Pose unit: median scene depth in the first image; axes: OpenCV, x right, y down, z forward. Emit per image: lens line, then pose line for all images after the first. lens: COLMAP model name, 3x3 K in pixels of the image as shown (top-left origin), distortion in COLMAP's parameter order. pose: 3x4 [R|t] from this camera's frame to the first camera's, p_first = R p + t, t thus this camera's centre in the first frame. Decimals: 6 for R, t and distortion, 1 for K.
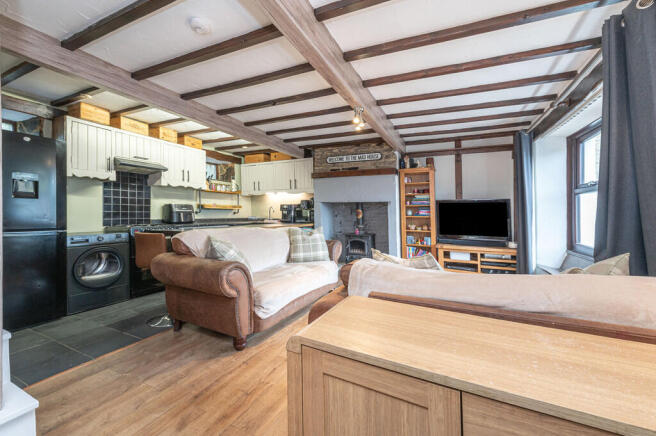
lens RADIAL K [[262.6, 0, 331.4], [0, 262.6, 220.4], [0, 0, 1]] dist [0.013634, -0.001899]
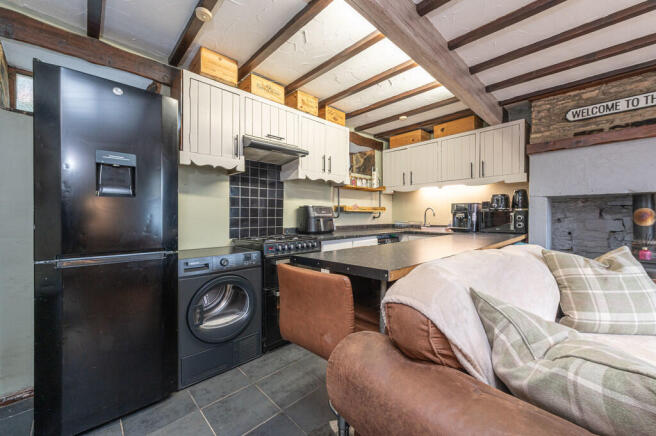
lens RADIAL K [[262.6, 0, 330.1], [0, 262.6, 218.7], [0, 0, 1]] dist [0.013634, -0.001899]
pose [[0.933276, -0.009281, -0.359039, -0.304627], [0.002034, 0.999787, -0.020555, -0.013671], [0.359153, 0.018453, 0.933096, 0.373132]]
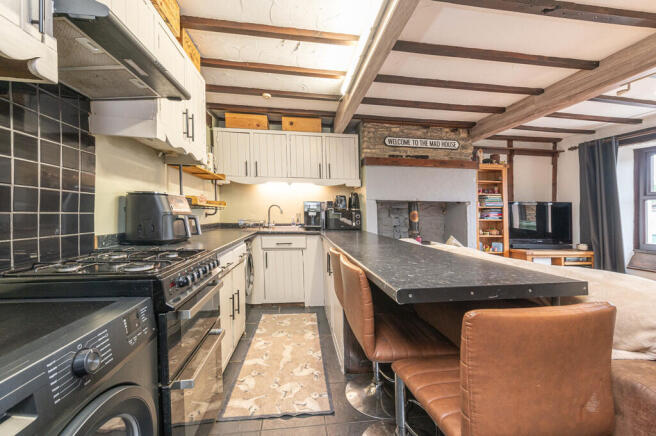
lens RADIAL K [[262.6, 0, 330.2], [0, 262.6, 216.0], [0, 0, 1]] dist [0.013634, -0.001899]
pose [[0.846687, -0.001911, 0.532087, -0.599477], [0.010060, 0.999872, -0.012418, -0.020880], [-0.531995, 0.015867, 0.846599, 0.545082]]
